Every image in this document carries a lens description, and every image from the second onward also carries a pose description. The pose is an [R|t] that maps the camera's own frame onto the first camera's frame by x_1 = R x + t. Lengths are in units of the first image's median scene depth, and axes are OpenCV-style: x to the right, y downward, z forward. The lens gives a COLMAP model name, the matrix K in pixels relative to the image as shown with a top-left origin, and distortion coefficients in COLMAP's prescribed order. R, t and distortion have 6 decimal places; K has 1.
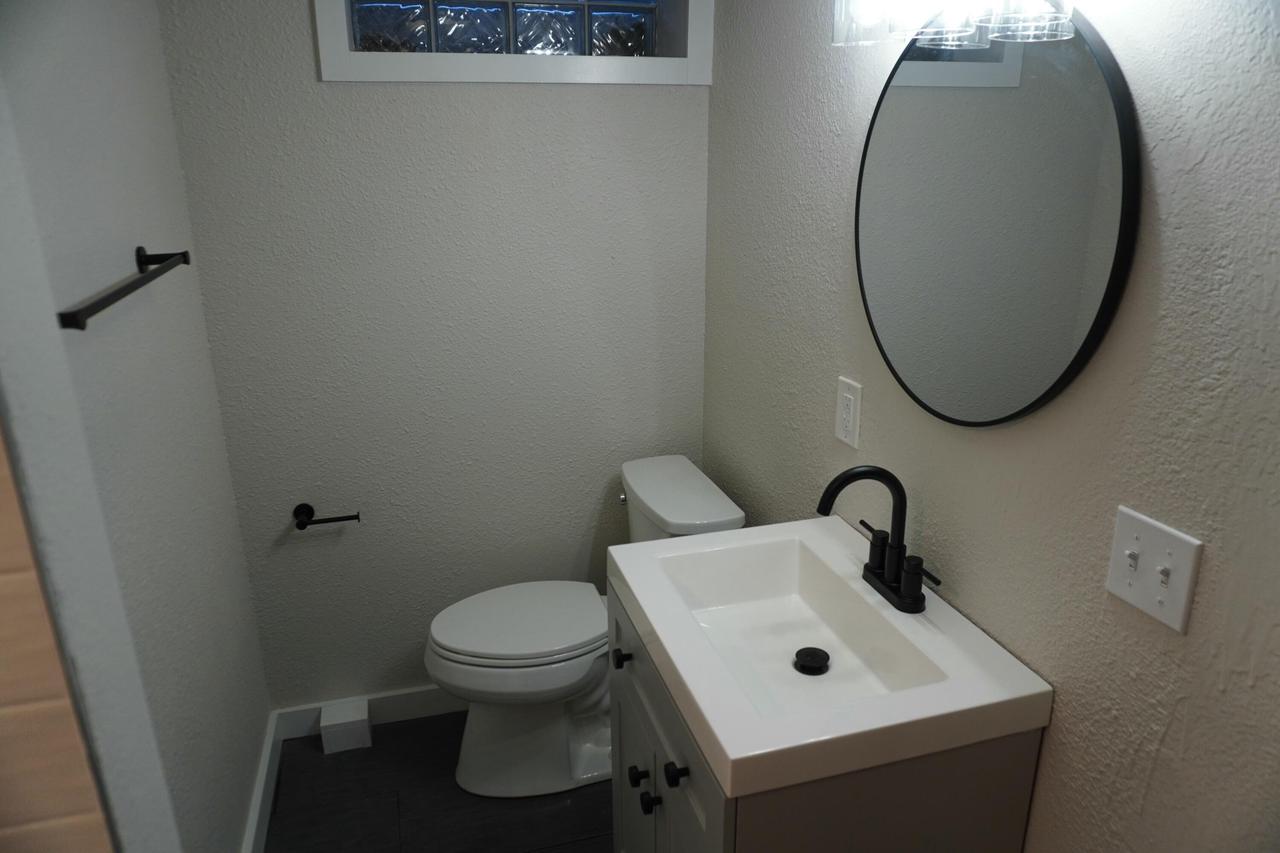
lens RADIAL K [[857.8, 0, 637.0], [0, 857.8, 426.2], [0, 0, 1]] dist [-0.042722, 0.030112]
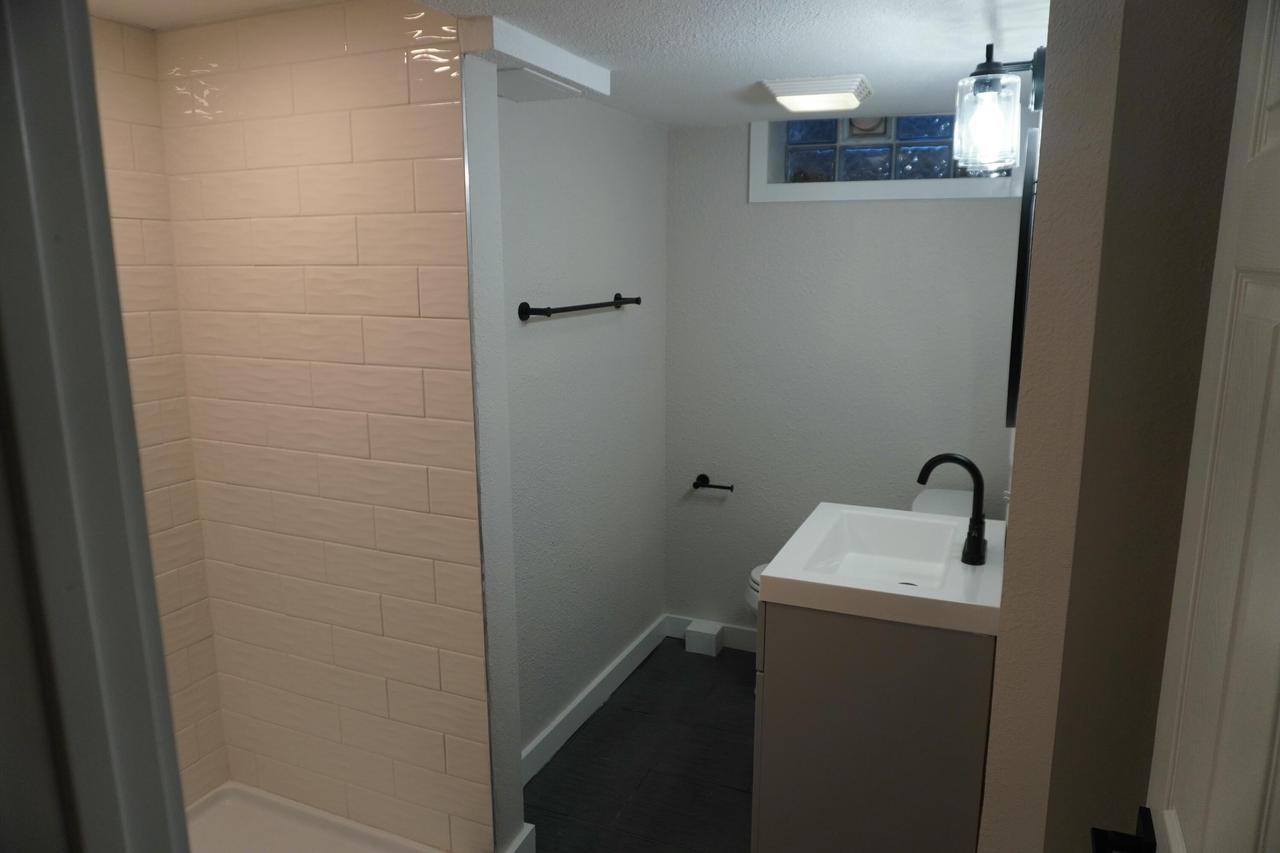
lens RADIAL K [[857.8, 0, 644.6], [0, 857.8, 428.5], [0, 0, 1]] dist [-0.042722, 0.030112]
pose [[0.770639, 0.128054, -0.624274, 0.462967], [-0.206852, 0.976826, -0.054978, 0.117463], [0.602767, 0.171501, 0.779268, -0.255333]]
